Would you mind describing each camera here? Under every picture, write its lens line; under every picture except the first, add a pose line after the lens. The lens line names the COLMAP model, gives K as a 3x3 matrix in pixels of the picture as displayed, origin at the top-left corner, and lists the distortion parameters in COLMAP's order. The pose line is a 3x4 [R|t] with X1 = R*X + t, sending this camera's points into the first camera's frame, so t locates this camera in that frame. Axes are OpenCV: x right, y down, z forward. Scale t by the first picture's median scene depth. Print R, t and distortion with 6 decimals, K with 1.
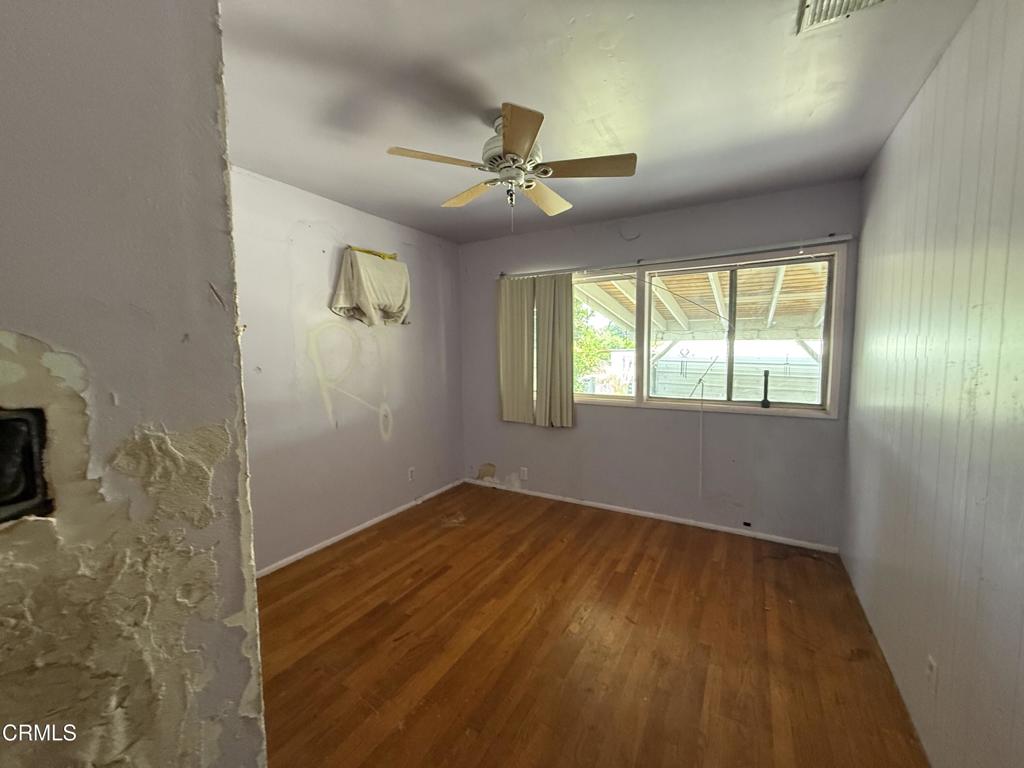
lens RADIAL K [[409.7, 0, 512.0], [0, 409.7, 384.0], [0, 0, 1]] dist [0.002195, 0.000082]
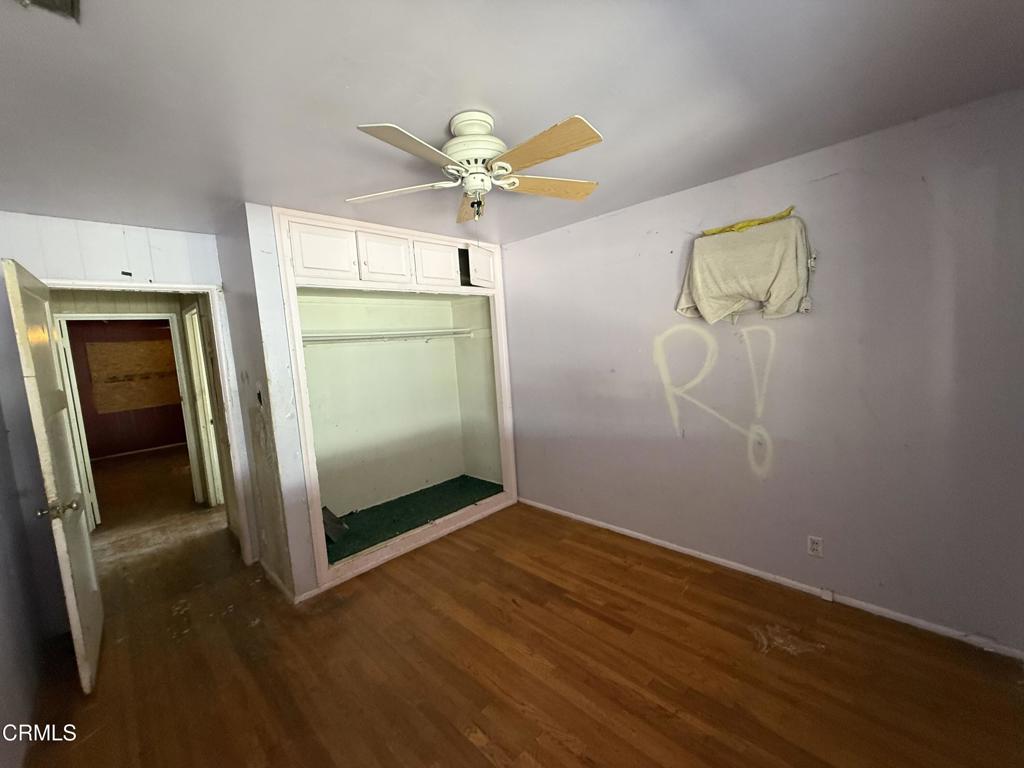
lens RADIAL K [[409.7, 0, 512.0], [0, 409.7, 384.0], [0, 0, 1]] dist [0.002195, 0.000082]
pose [[-0.249643, 0.123844, -0.960386, 0.570484], [-0.014364, 0.991205, 0.131552, -0.134495], [0.968232, 0.046636, -0.245668, 0.859850]]
